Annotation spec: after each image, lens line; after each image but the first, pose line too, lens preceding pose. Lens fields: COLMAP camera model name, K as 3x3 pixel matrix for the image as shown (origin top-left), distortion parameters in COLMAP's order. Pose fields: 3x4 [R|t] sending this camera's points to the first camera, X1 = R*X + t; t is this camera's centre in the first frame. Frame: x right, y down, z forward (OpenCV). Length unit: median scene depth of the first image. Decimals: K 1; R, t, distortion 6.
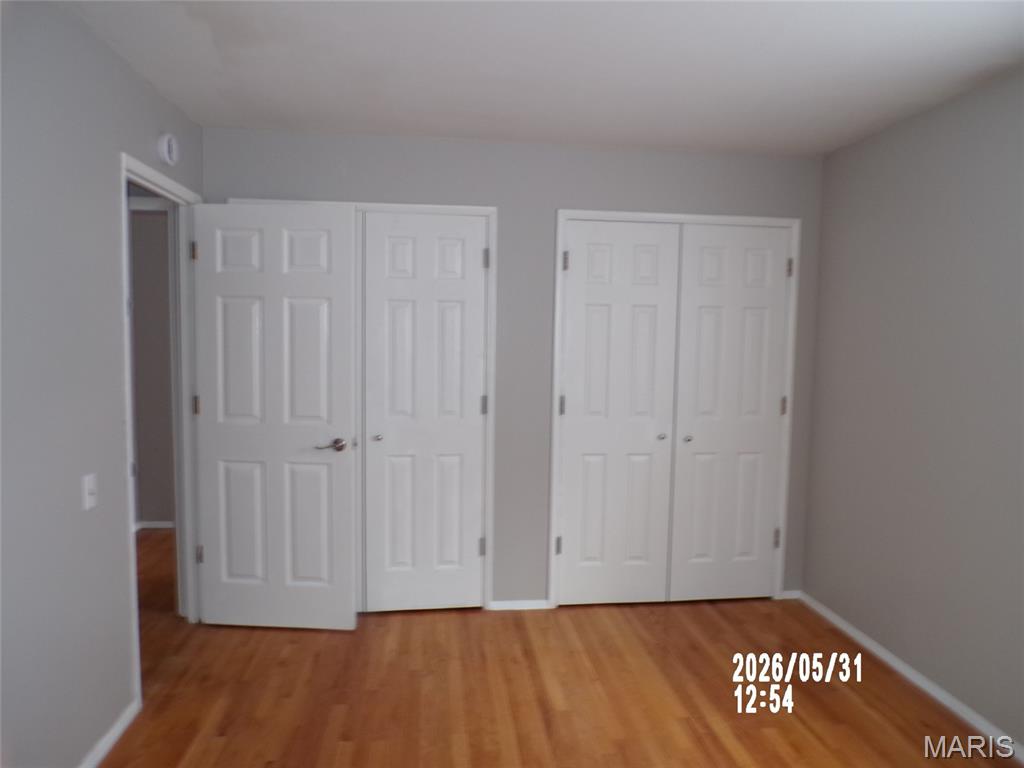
lens RADIAL K [[692.3, 0, 512.0], [0, 692.3, 384.0], [0, 0, 1]] dist [-0.039126, 0.003363]
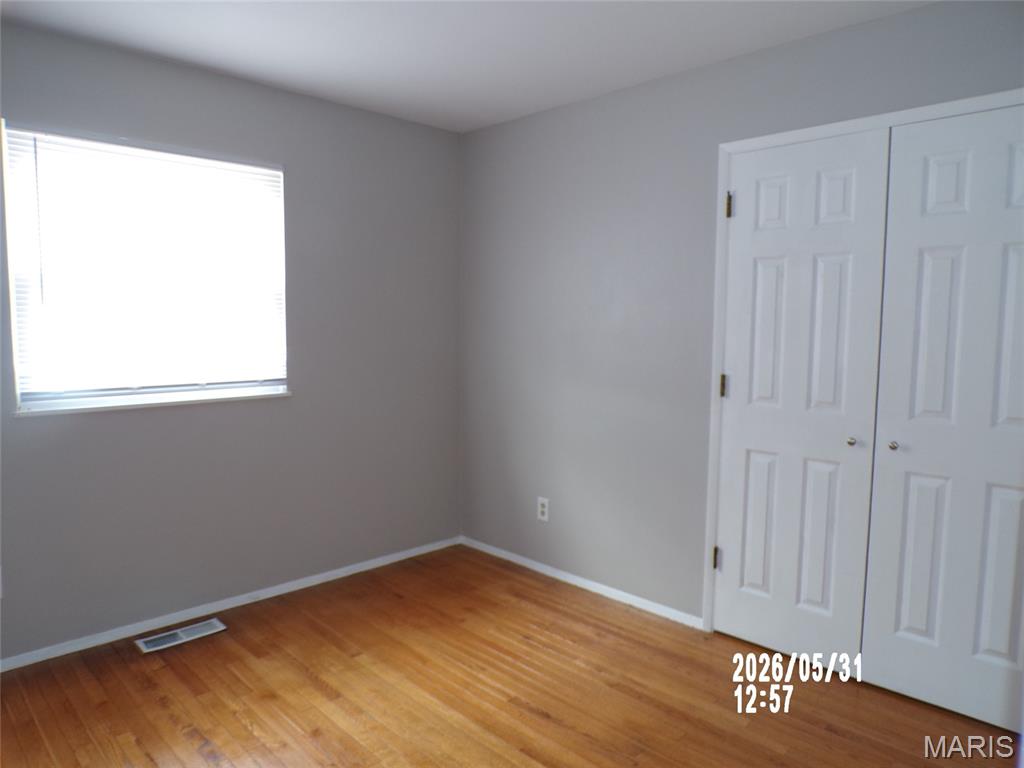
lens RADIAL K [[700.3, 0, 512.0], [0, 700.3, 384.0], [0, 0, 1]] dist [-0.045072, 0.021945]
pose [[0.615199, 0.058540, -0.786196, 0.572523], [-0.062479, 0.997723, 0.025400, 0.024662], [0.785893, 0.033494, 0.617455, 0.307833]]
